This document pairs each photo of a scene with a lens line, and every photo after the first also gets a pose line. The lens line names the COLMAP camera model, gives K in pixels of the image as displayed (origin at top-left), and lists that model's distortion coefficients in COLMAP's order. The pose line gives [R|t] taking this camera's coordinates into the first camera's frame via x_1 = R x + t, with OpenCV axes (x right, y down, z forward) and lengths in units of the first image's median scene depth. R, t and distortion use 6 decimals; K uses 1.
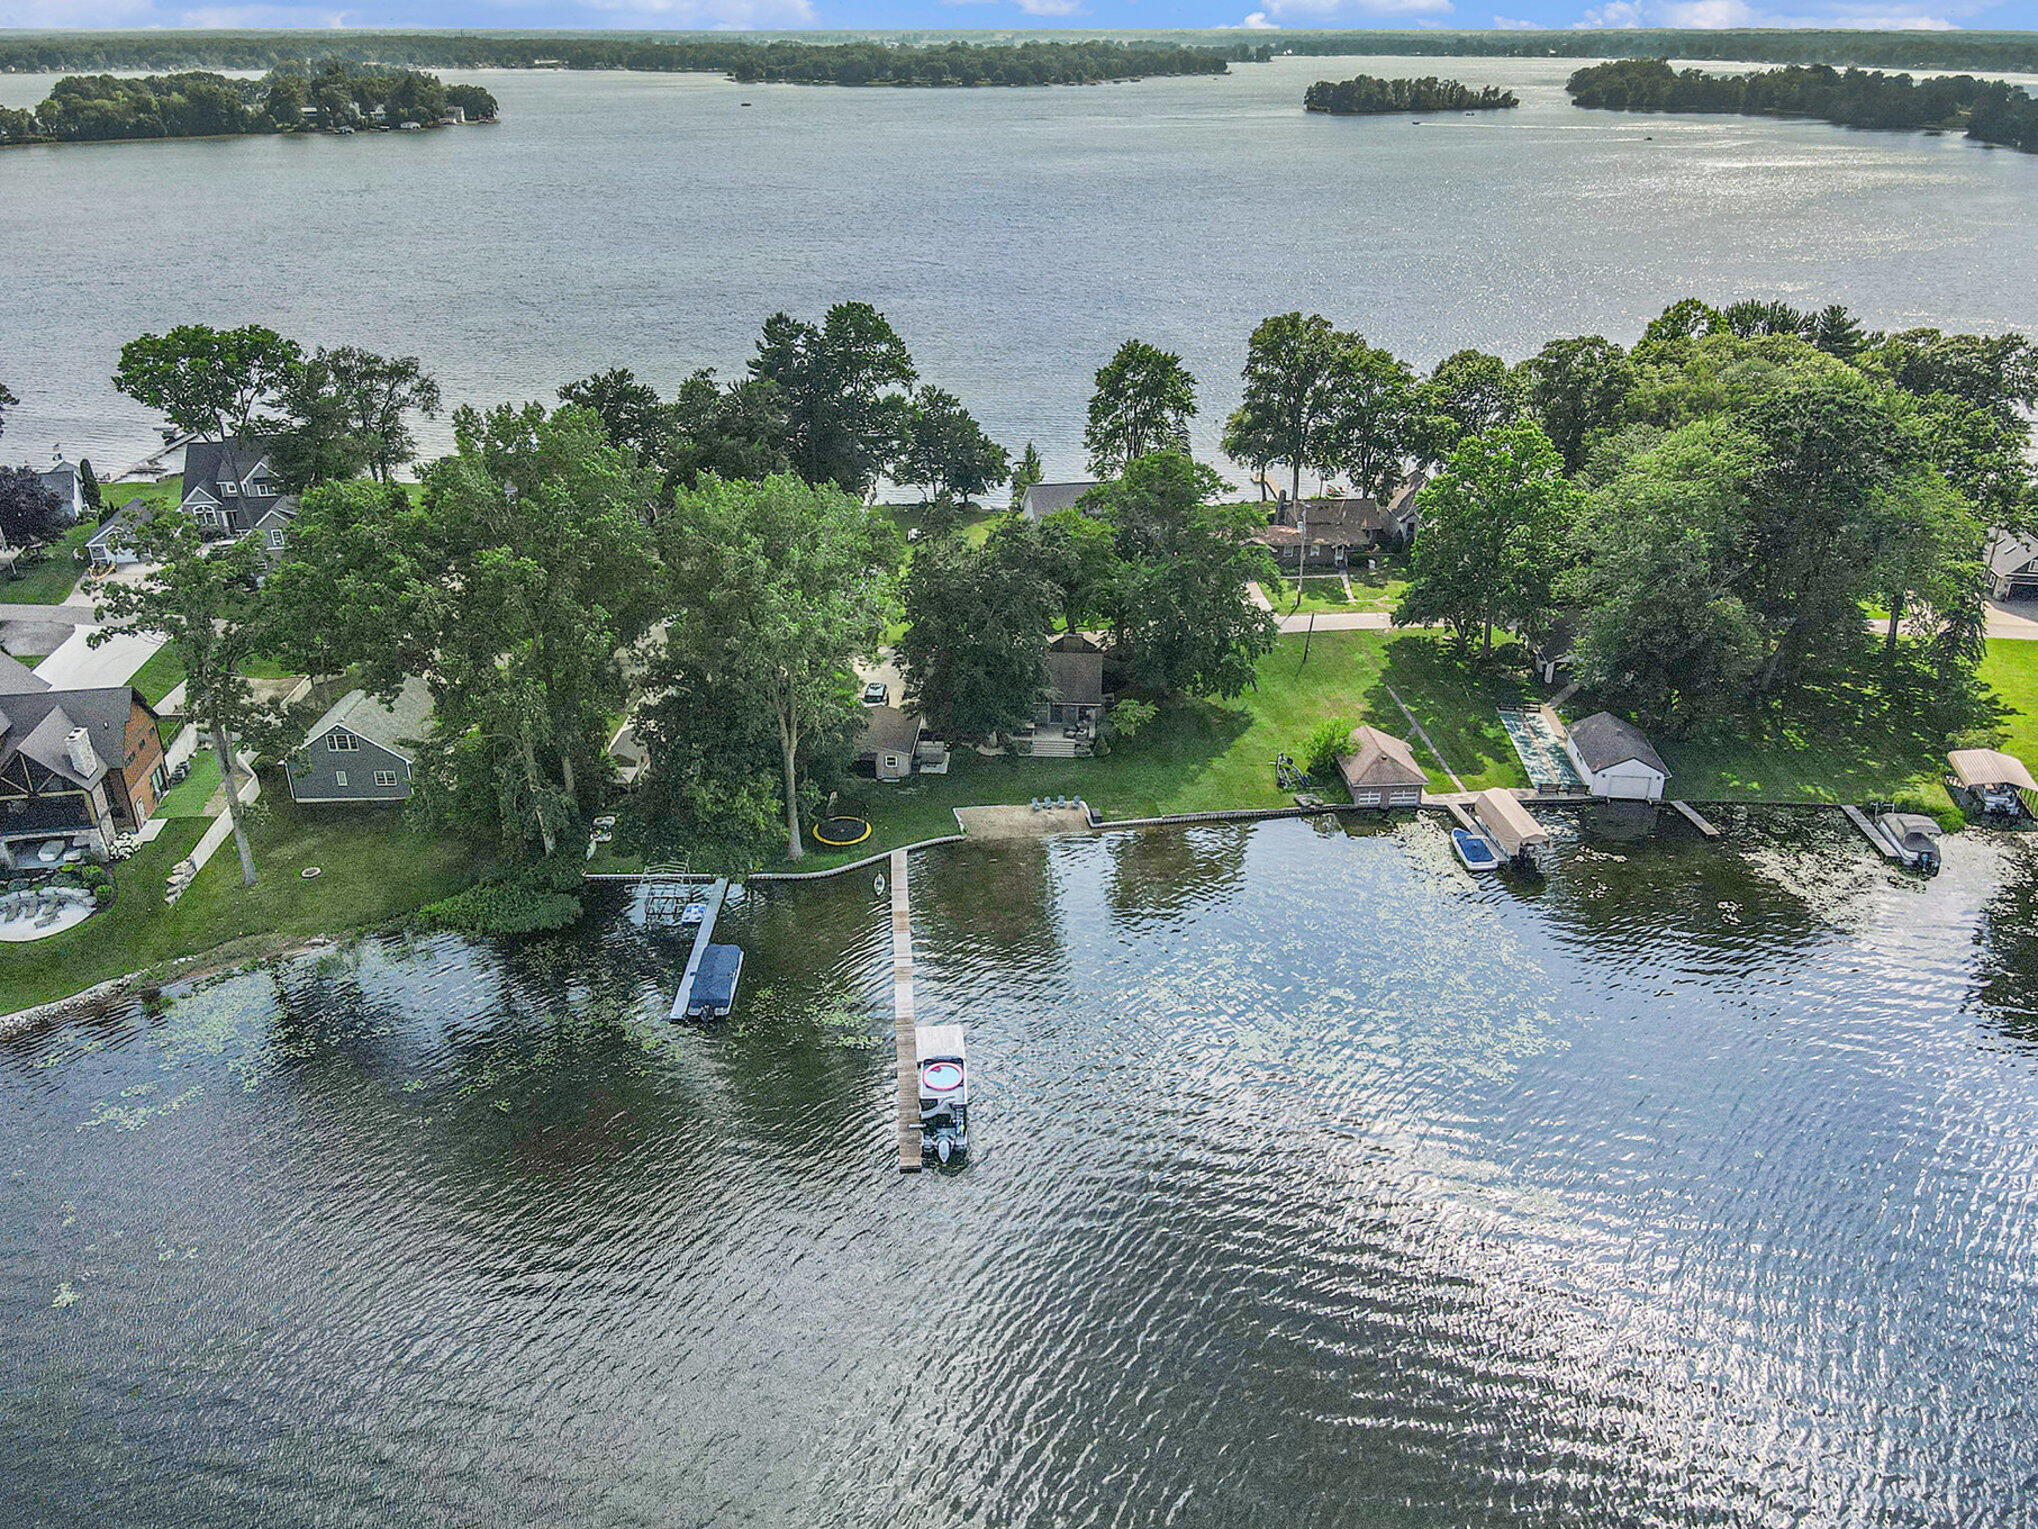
lens RADIAL K [[1410.5, 0, 1019.0], [0, 1410.5, 764.5], [0, 0, 1]] dist [-0.002307, -0.000573]
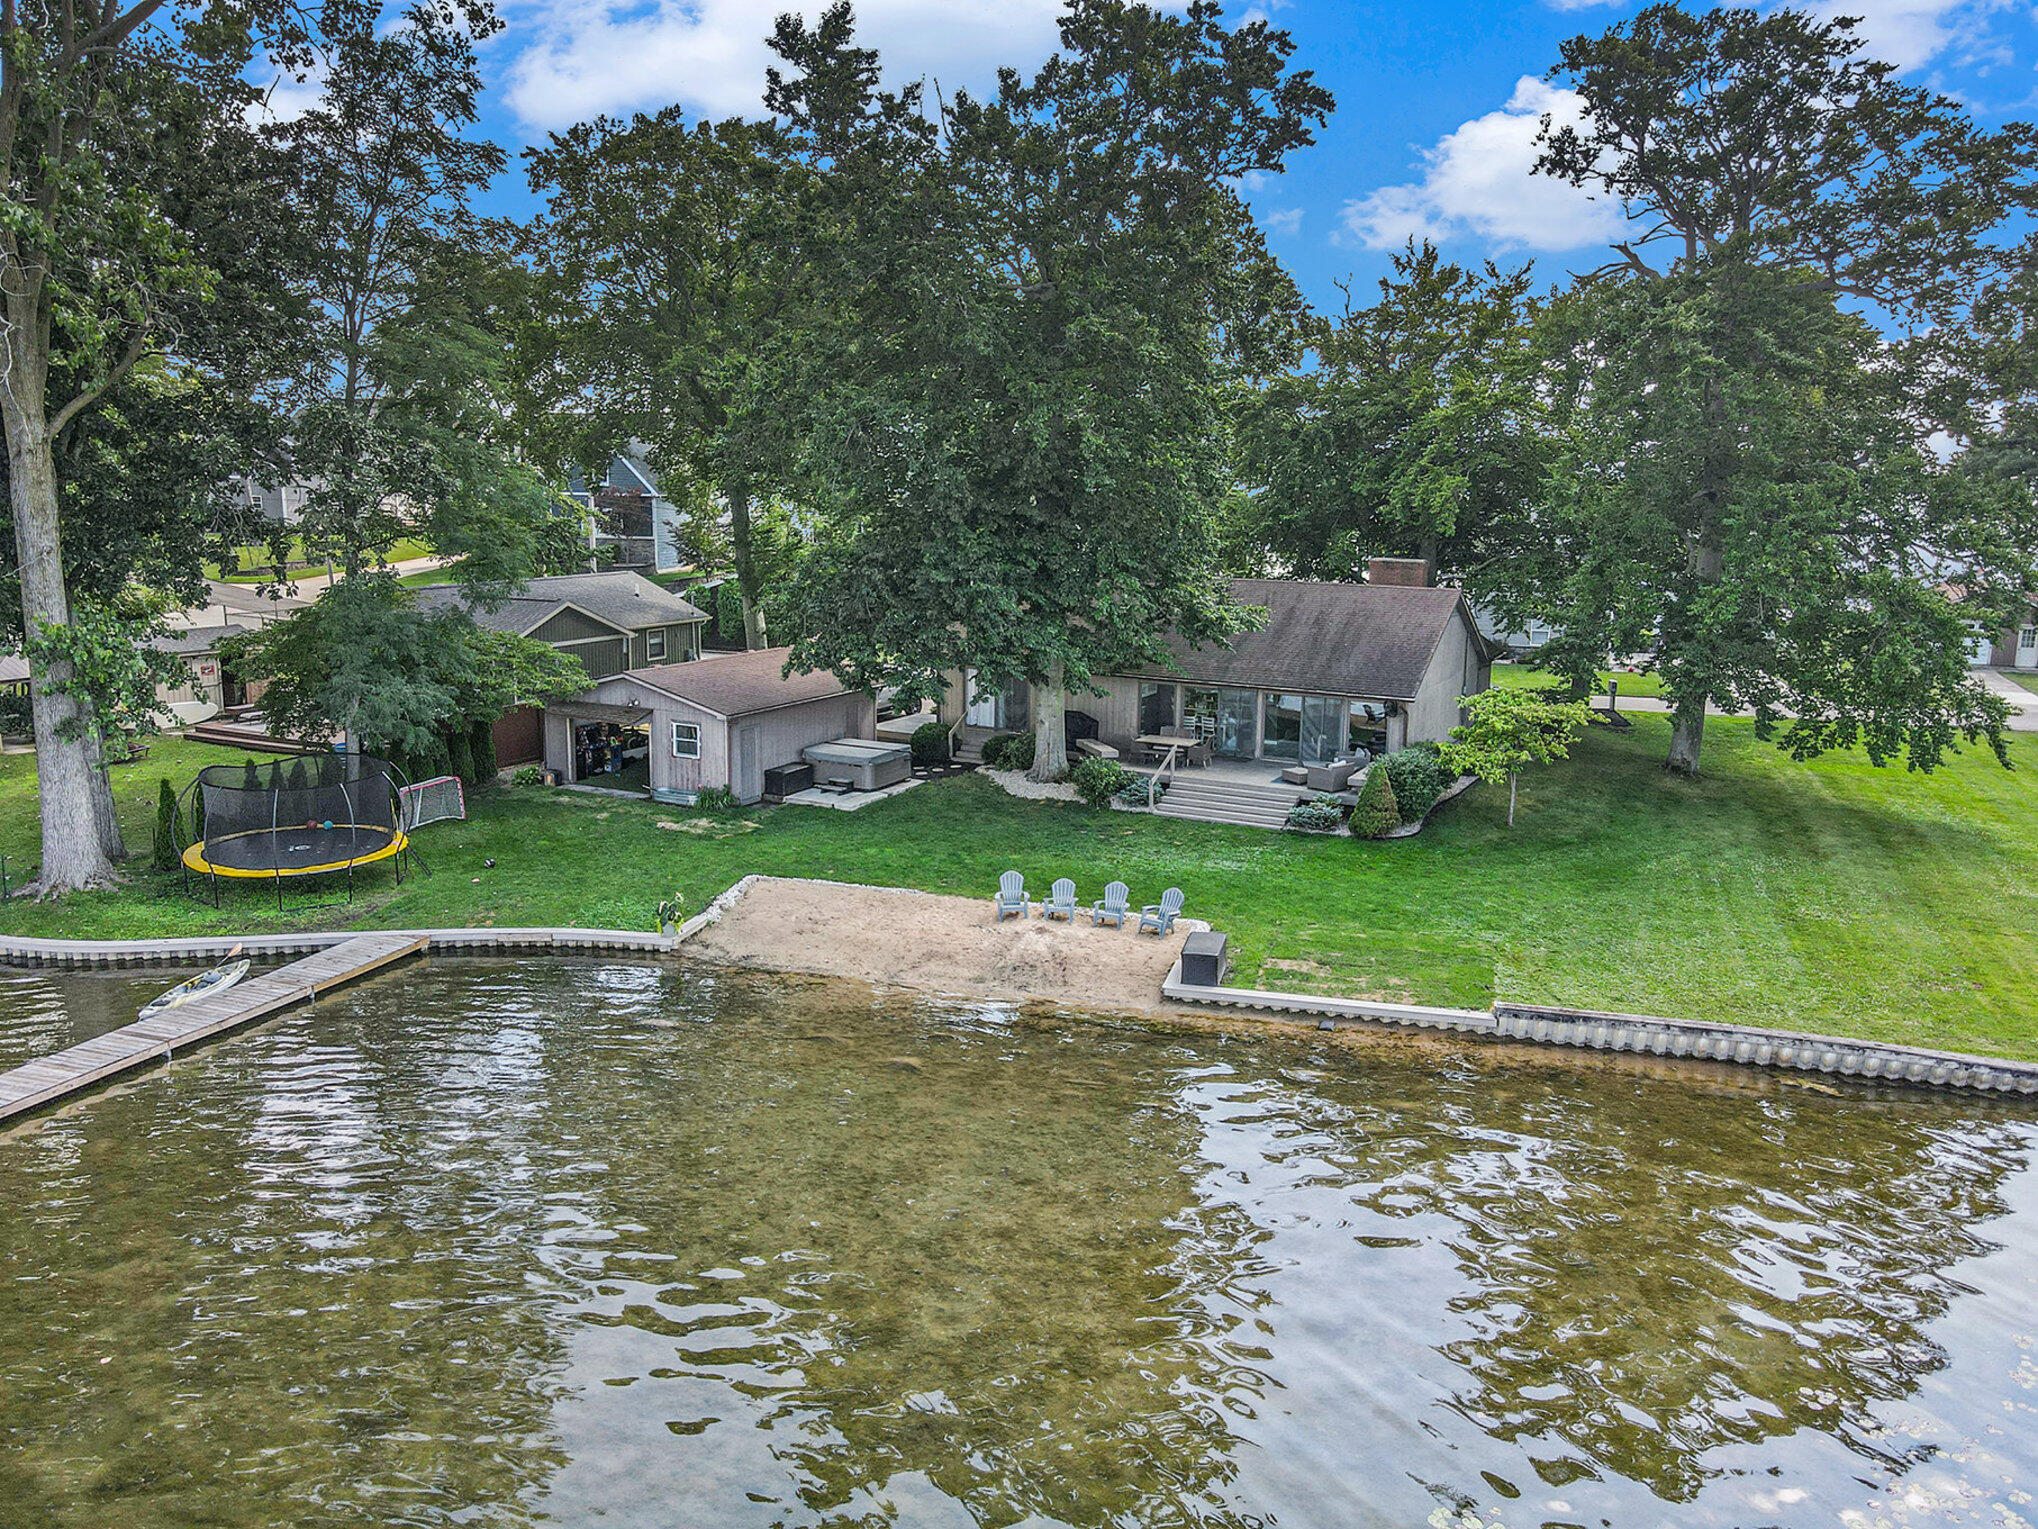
lens RADIAL K [[1486.3, 0, 1019.0], [0, 1486.3, 764.5], [0, 0, 1]] dist [0.005854, 0.006748]
pose [[0.908261, 0.094868, -0.407507, 0.110890], [-0.199764, 0.954102, -0.223122, 0.059298], [0.367636, 0.284058, 0.885525, 0.665545]]
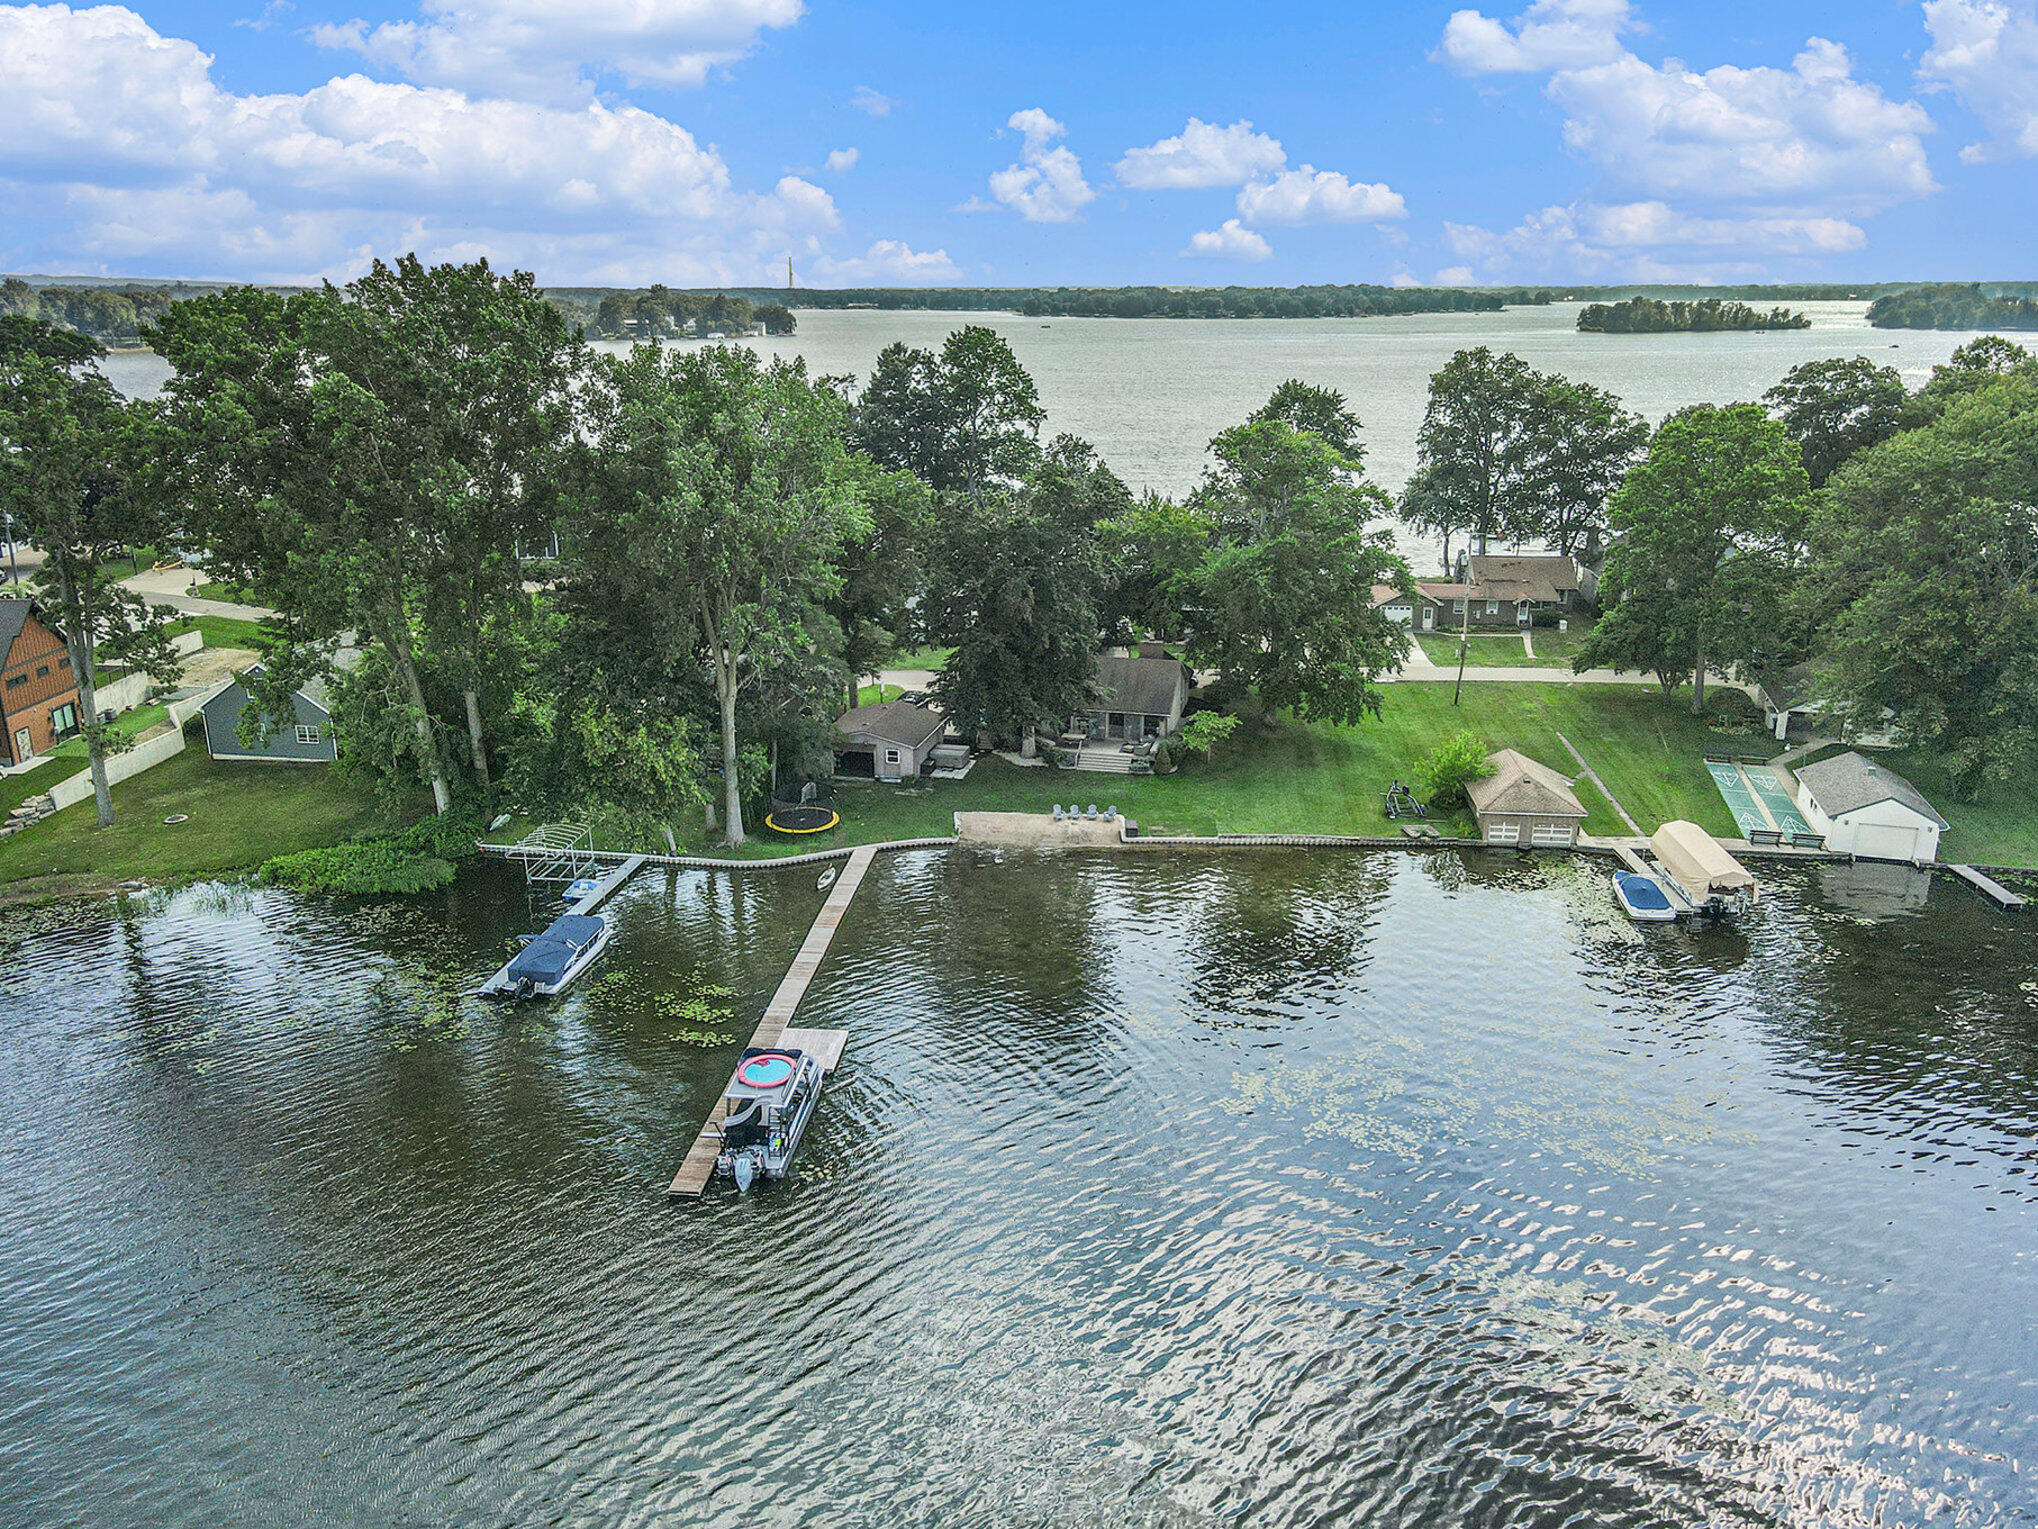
lens RADIAL K [[1410.5, 0, 1019.0], [0, 1410.5, 764.5], [0, 0, 1]] dist [-0.002307, -0.000573]
pose [[0.982870, 0.053753, -0.176286, 0.113313], [-0.078977, 0.987089, -0.139350, 0.100076], [0.166519, 0.150885, 0.974425, 0.204917]]
